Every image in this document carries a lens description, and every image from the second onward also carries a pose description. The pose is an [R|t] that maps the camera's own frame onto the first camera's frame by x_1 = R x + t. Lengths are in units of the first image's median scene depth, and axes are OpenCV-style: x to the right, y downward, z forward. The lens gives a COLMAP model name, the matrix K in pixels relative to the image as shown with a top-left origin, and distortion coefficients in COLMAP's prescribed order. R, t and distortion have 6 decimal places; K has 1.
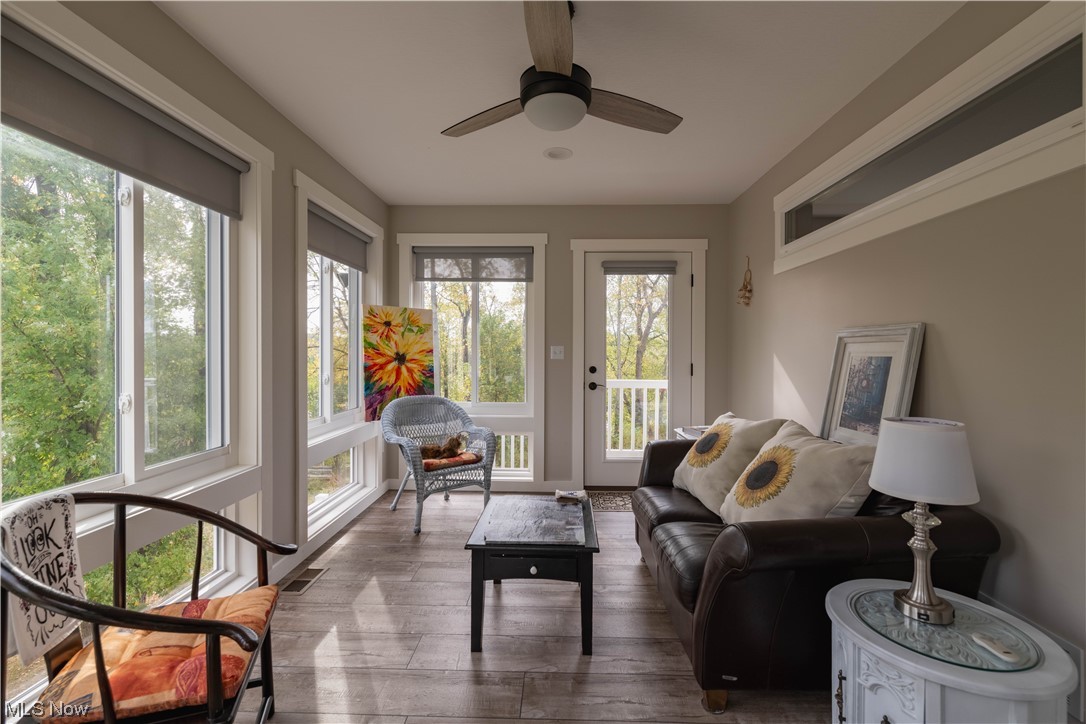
lens RADIAL K [[470.1, 0, 546.4], [0, 470.1, 357.9], [0, 0, 1]] dist [0.003076, -0.000145]
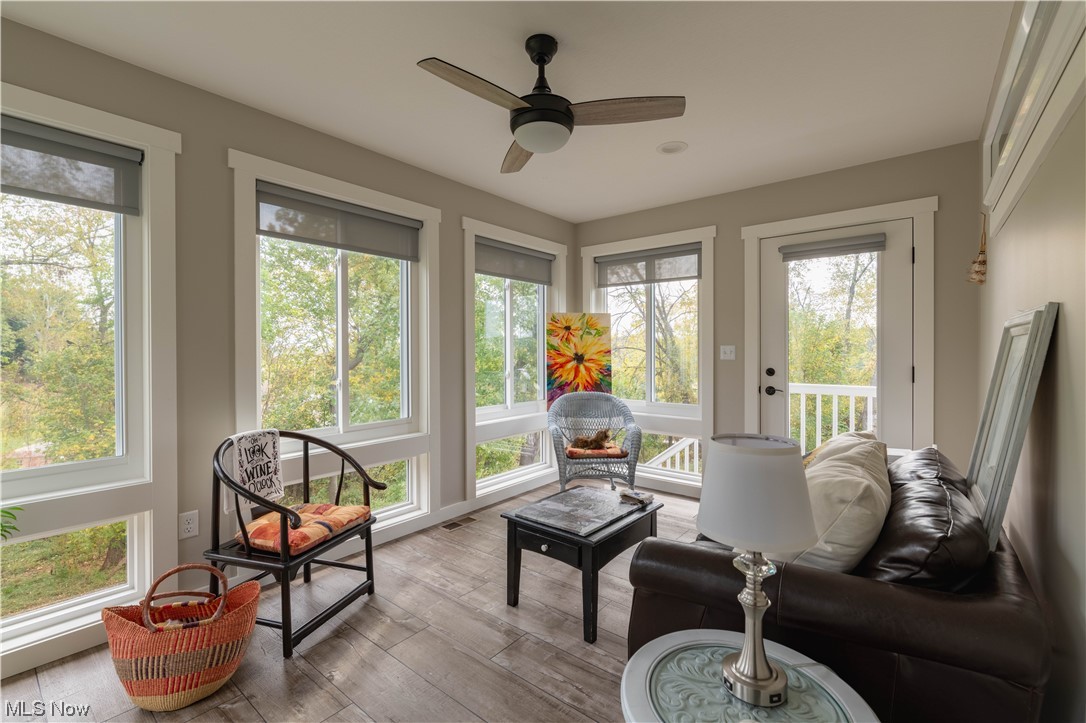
lens RADIAL K [[470.1, 0, 548.8], [0, 470.1, 357.8], [0, 0, 1]] dist [0.003076, -0.000145]
pose [[0.797356, 0.002291, -0.603505, 0.326446], [-0.002315, 0.999997, 0.000737, -0.000902], [0.603505, 0.000810, 0.797359, 0.056616]]
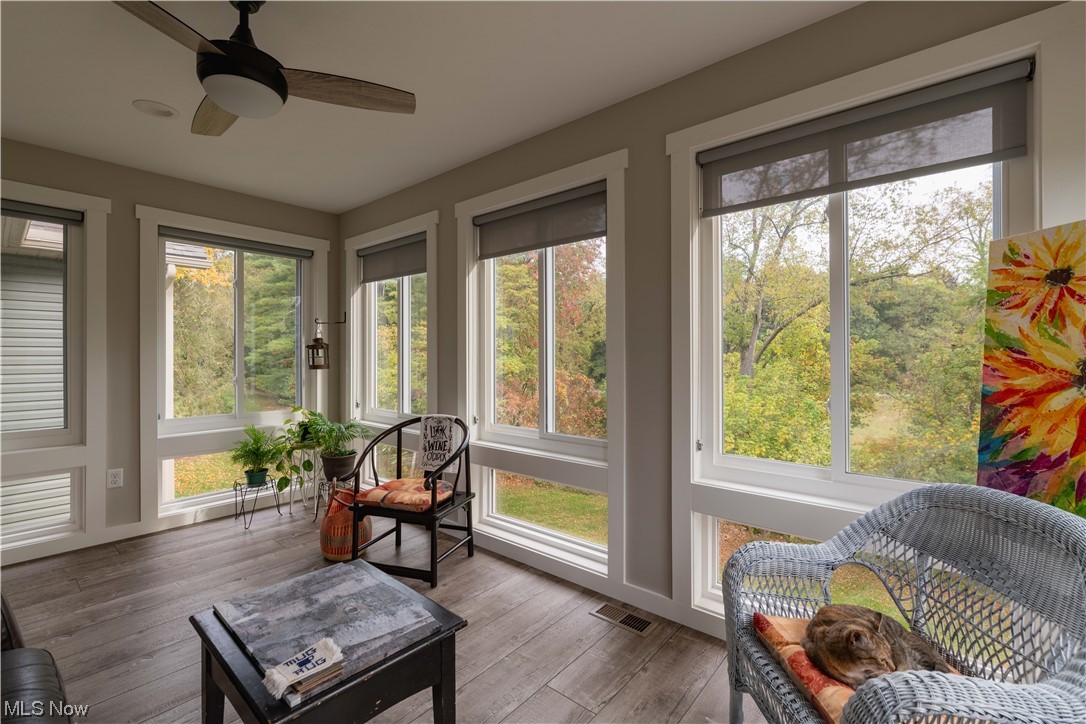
lens RADIAL K [[470.1, 0, 540.3], [0, 470.1, 354.1], [0, 0, 1]] dist [0.003076, -0.000145]
pose [[-0.630262, -0.001853, -0.776380, 0.173568], [-0.009185, 0.999945, 0.005070, -0.014254], [0.776328, 0.010326, -0.630244, 0.942851]]
